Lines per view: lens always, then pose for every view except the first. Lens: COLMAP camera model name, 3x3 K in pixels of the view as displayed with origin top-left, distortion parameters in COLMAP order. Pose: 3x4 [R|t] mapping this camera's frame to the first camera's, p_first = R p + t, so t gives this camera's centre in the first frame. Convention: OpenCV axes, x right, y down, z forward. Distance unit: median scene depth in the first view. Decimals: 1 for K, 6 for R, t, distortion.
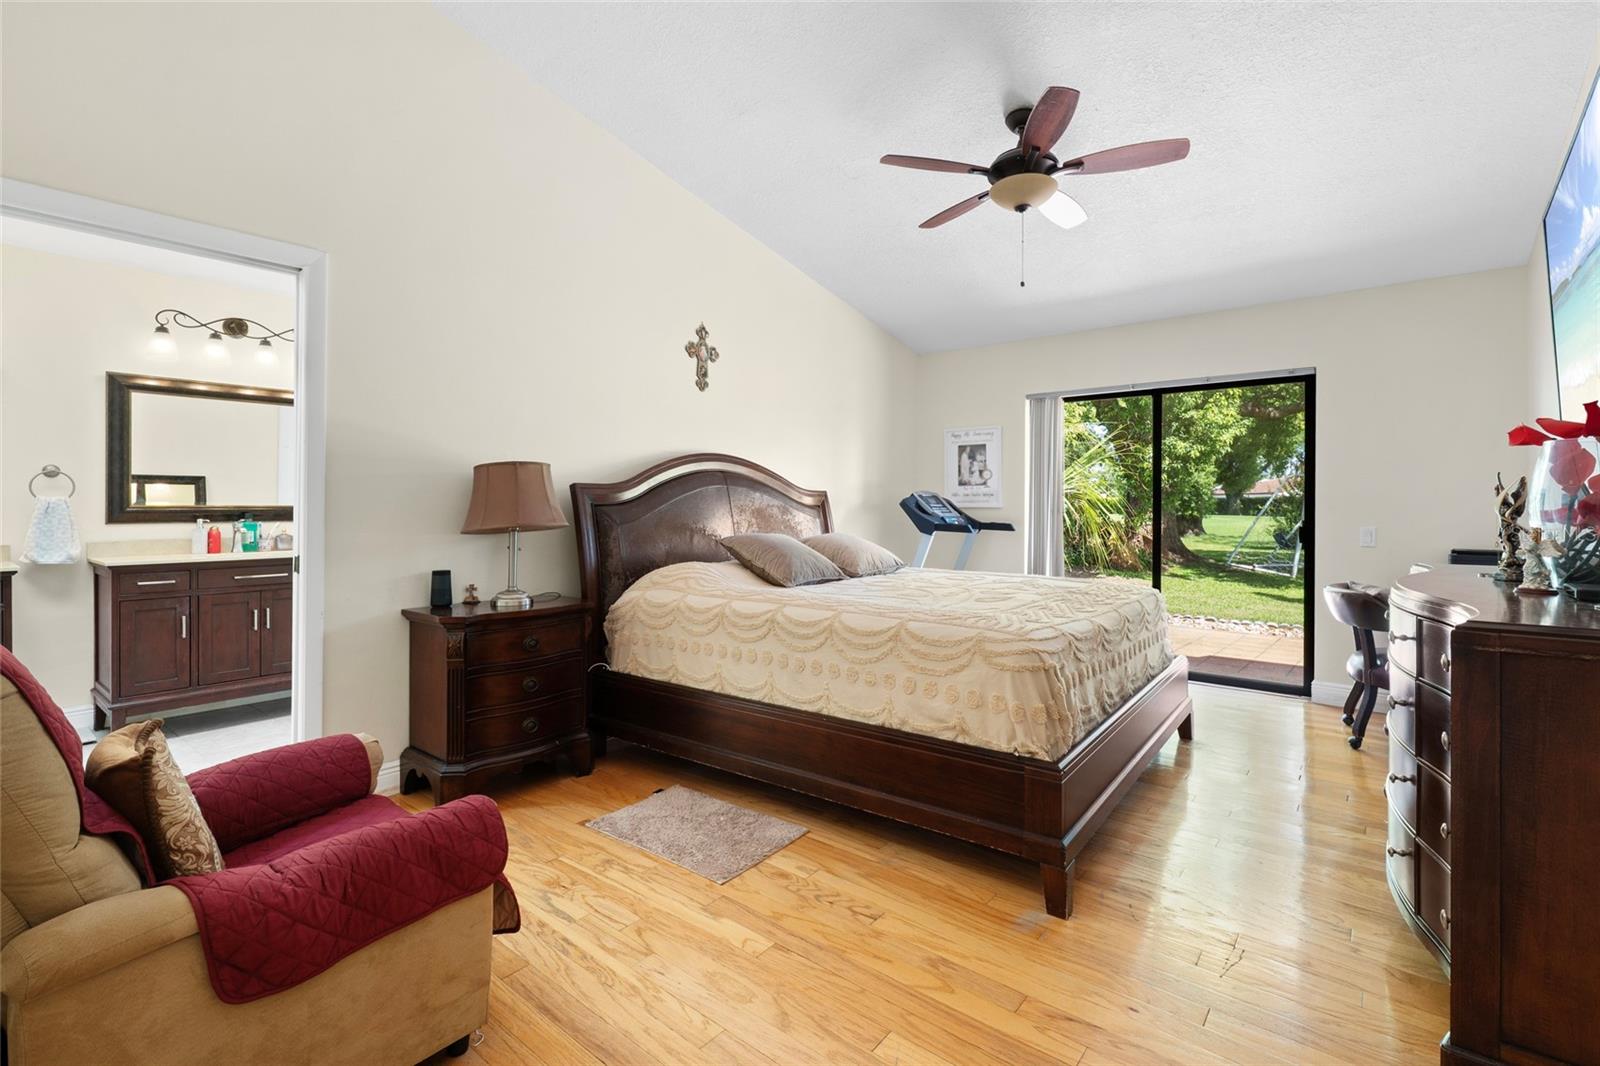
lens RADIAL K [[713.3, 0, 833.1], [0, 713.3, 505.5], [0, 0, 1]] dist [0.008418, -0.005398]
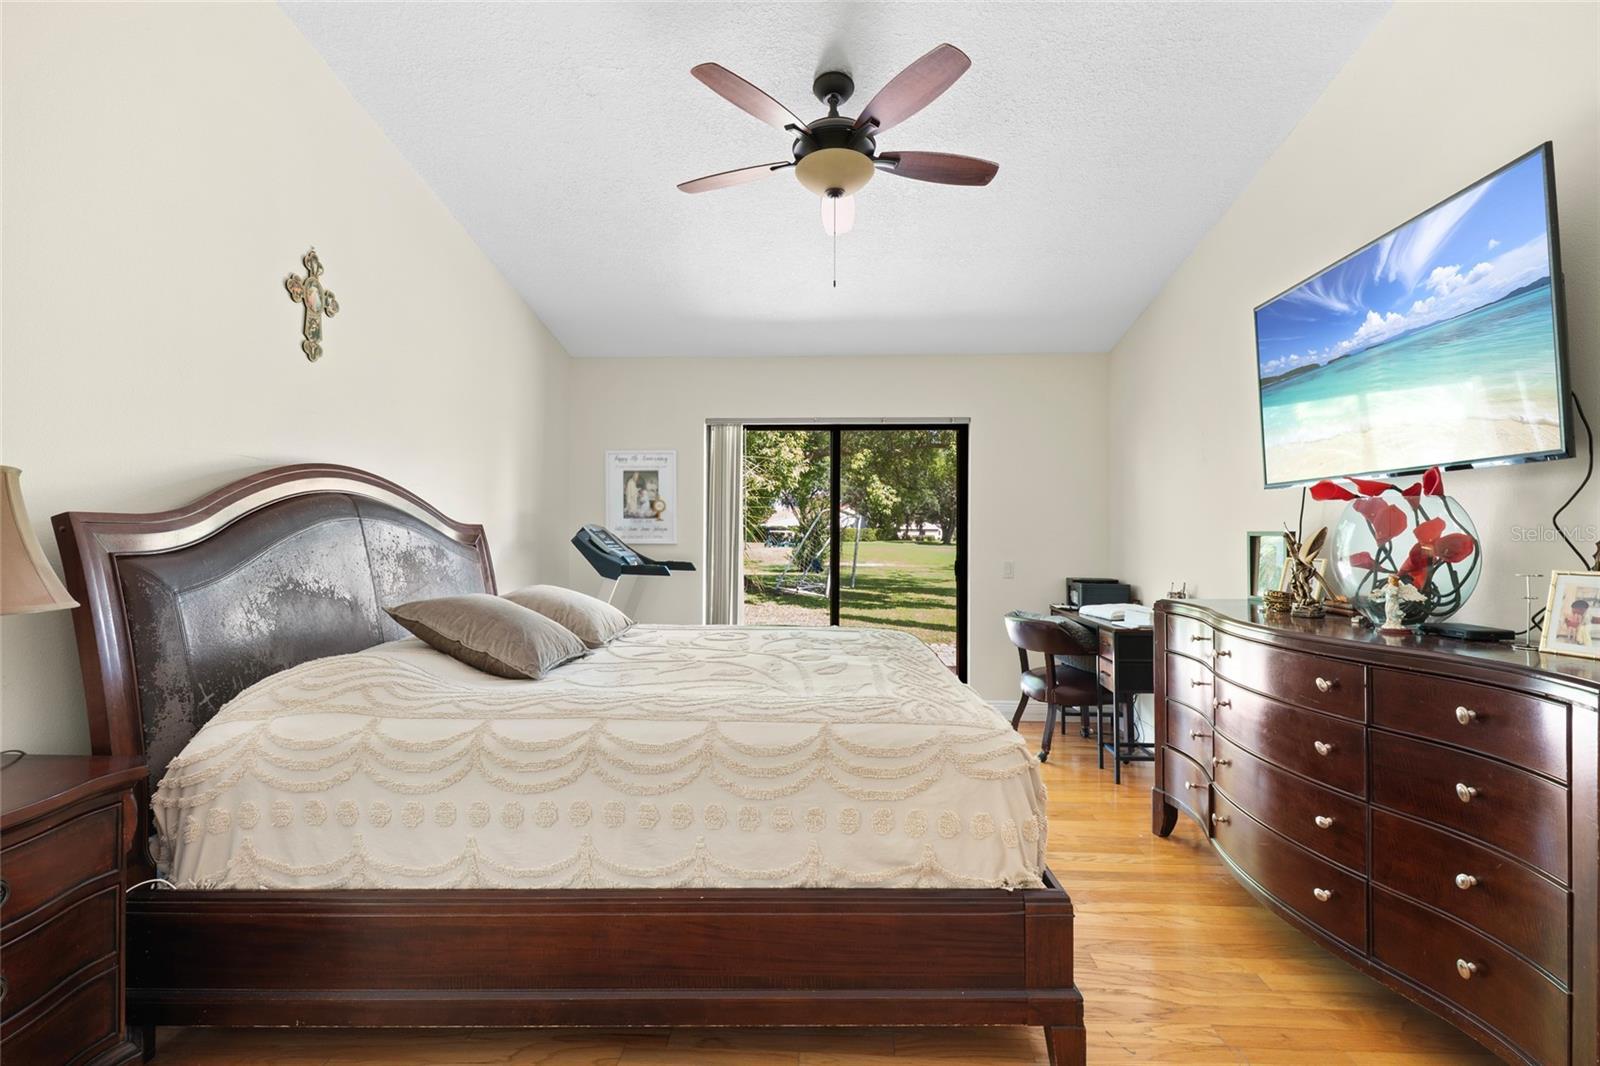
lens RADIAL K [[713.3, 0, 812.3], [0, 713.3, 530.8], [0, 0, 1]] dist [0.008418, -0.005398]
pose [[0.820139, 0.003471, 0.572153, -0.224681], [-0.001690, 0.999992, -0.003644, -0.017981], [-0.572161, 0.002022, 0.820139, 0.320992]]
